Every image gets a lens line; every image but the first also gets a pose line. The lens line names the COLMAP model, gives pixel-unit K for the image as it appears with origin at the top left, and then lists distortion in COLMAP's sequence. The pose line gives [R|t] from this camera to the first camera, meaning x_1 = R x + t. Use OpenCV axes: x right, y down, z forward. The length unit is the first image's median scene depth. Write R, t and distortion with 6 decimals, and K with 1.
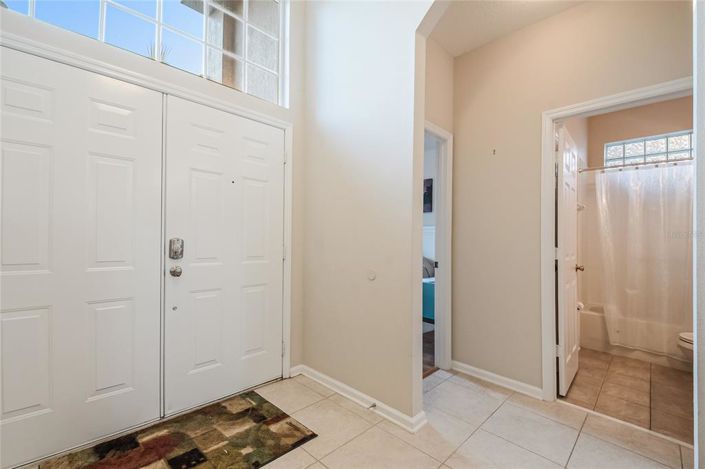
lens RADIAL K [[297.9, 0, 349.4], [0, 297.9, 234.4], [0, 0, 1]] dist [0.058780, -0.040601]
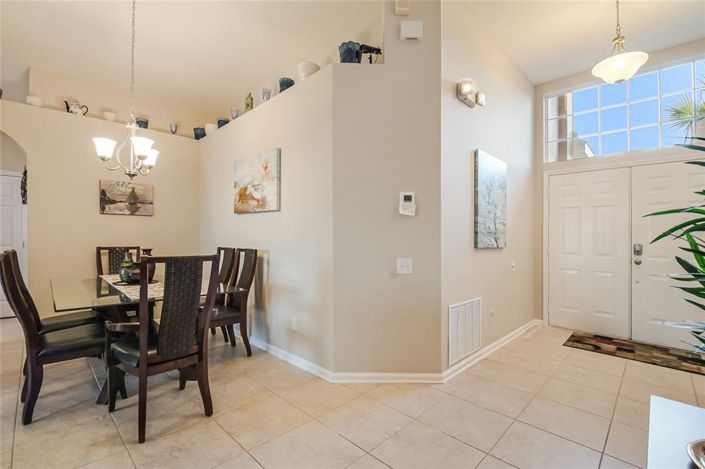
lens RADIAL K [[297.9, 0, 349.4], [0, 297.9, 234.4], [0, 0, 1]] dist [0.058780, -0.040601]
pose [[-0.026987, -0.020756, -0.999420, 1.273291], [-0.005091, 0.999774, -0.020626, 0.004406], [0.999623, 0.004531, -0.027087, -0.661560]]
